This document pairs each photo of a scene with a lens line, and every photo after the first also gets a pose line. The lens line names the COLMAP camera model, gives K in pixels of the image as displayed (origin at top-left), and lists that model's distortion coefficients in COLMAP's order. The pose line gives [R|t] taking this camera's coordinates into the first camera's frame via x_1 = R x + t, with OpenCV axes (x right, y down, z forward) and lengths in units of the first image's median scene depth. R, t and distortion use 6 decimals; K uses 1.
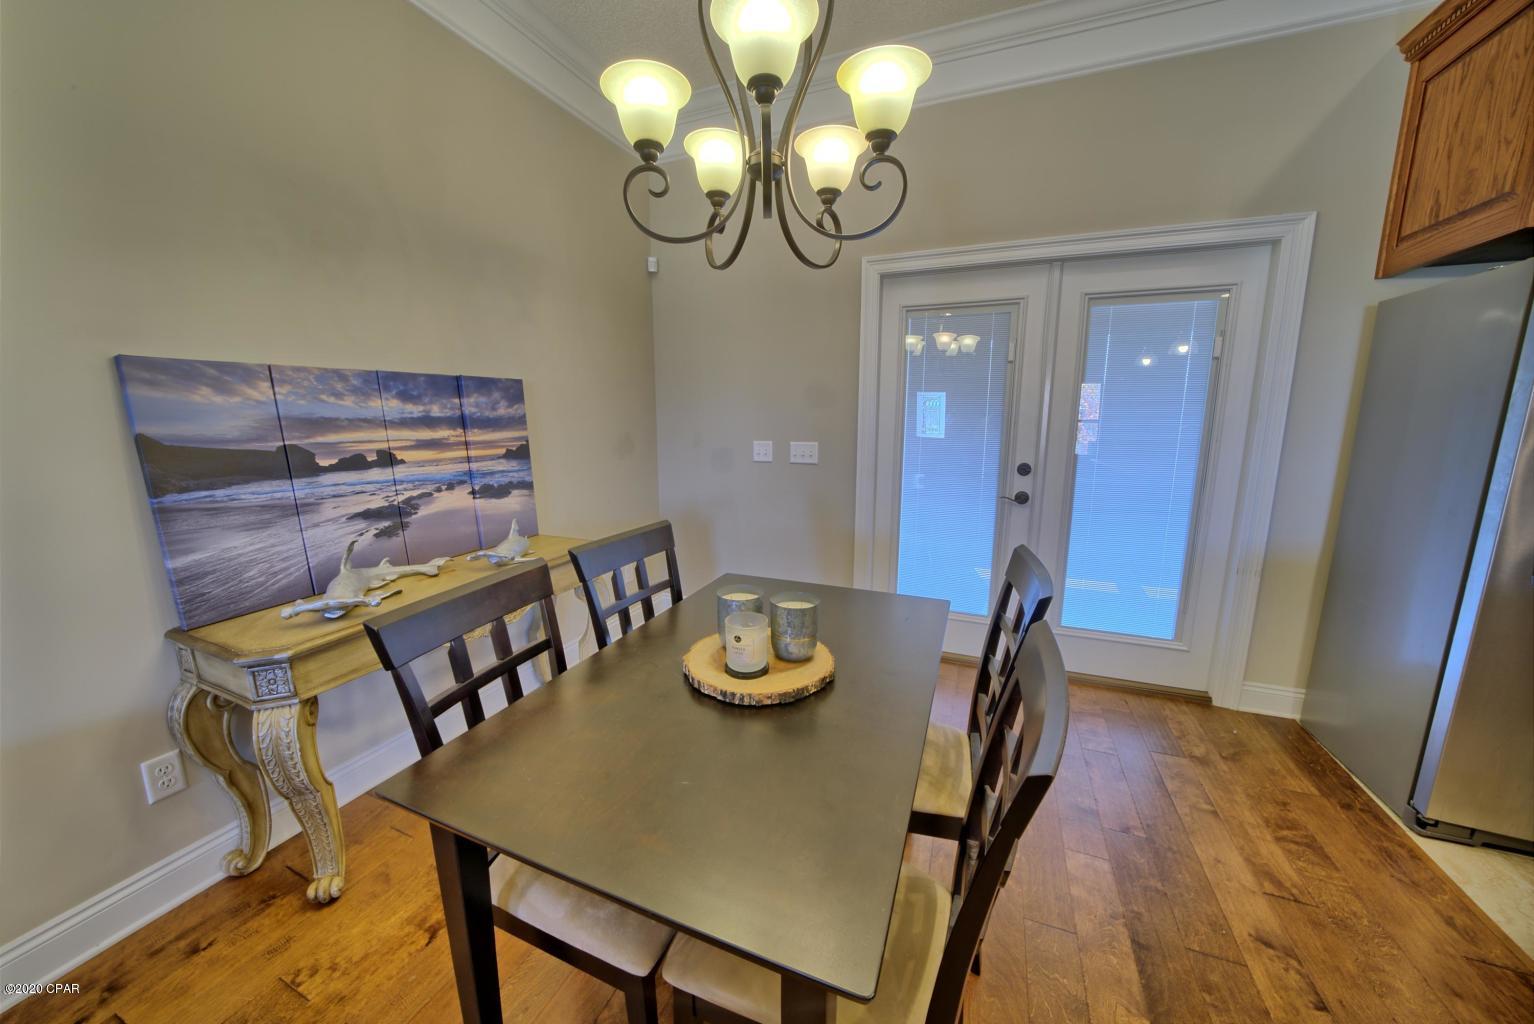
lens RADIAL K [[527.1, 0, 766.6], [0, 527.1, 508.7], [0, 0, 1]] dist [-0.016380, 0.000359]
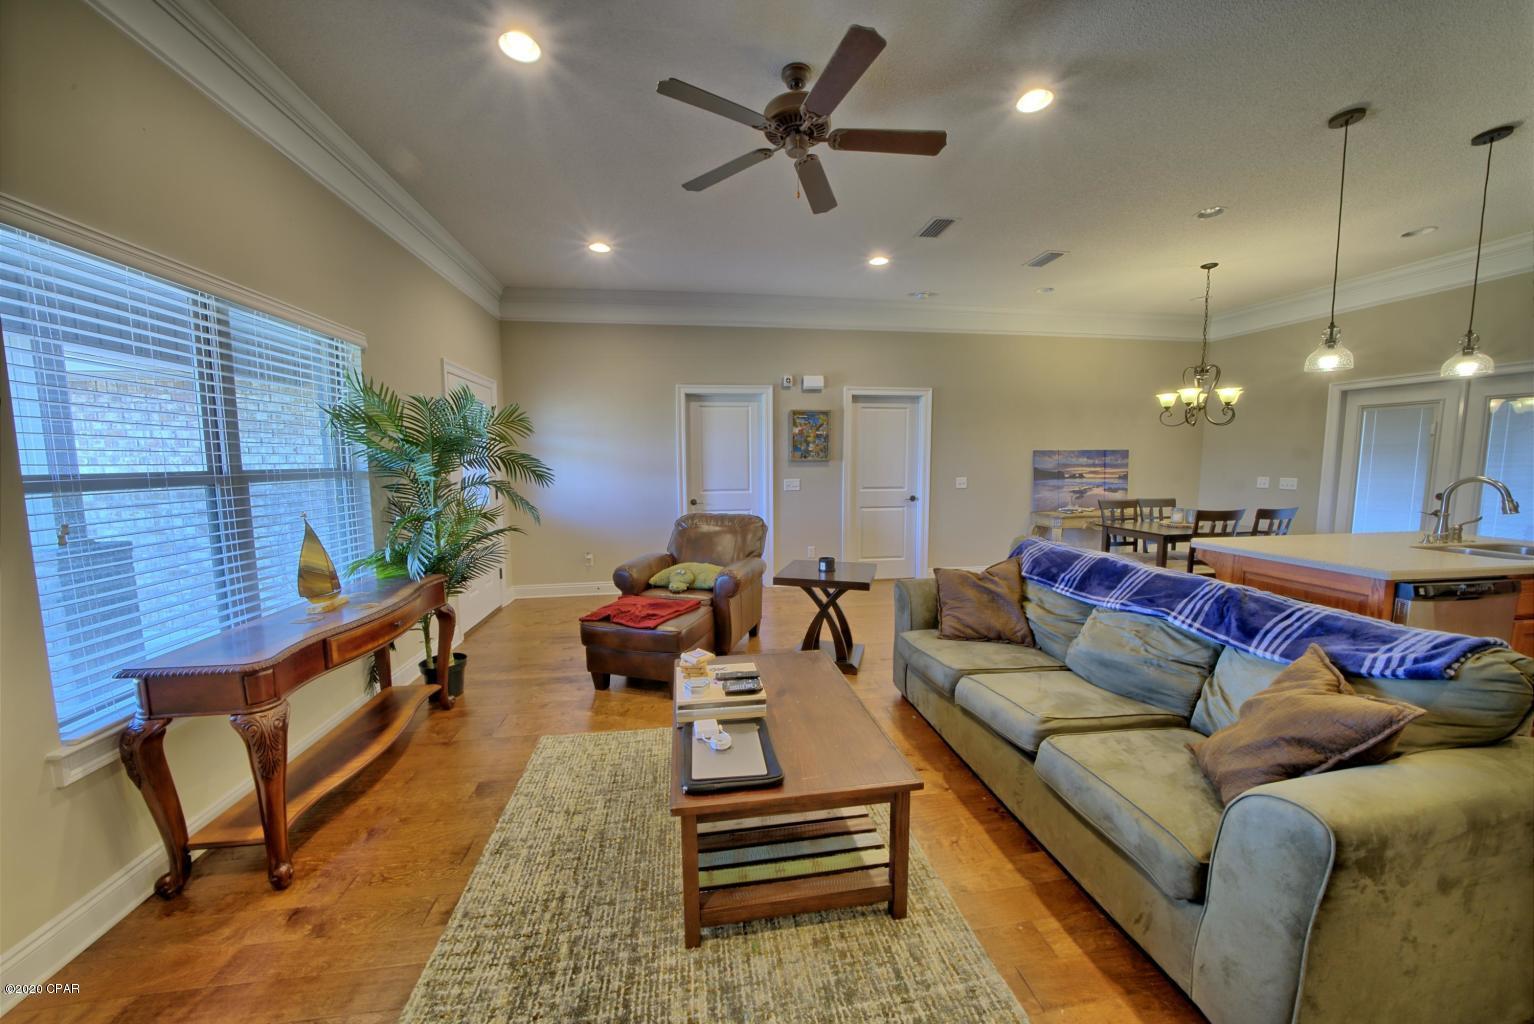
lens RADIAL K [[527.1, 0, 768.1], [0, 527.1, 508.9], [0, 0, 1]] dist [-0.016380, 0.000359]
pose [[0.521705, 0.077210, -0.849625, 1.081687], [-0.148427, 0.988923, -0.001272, 0.408957], [0.840115, 0.126771, 0.527386, -2.396851]]
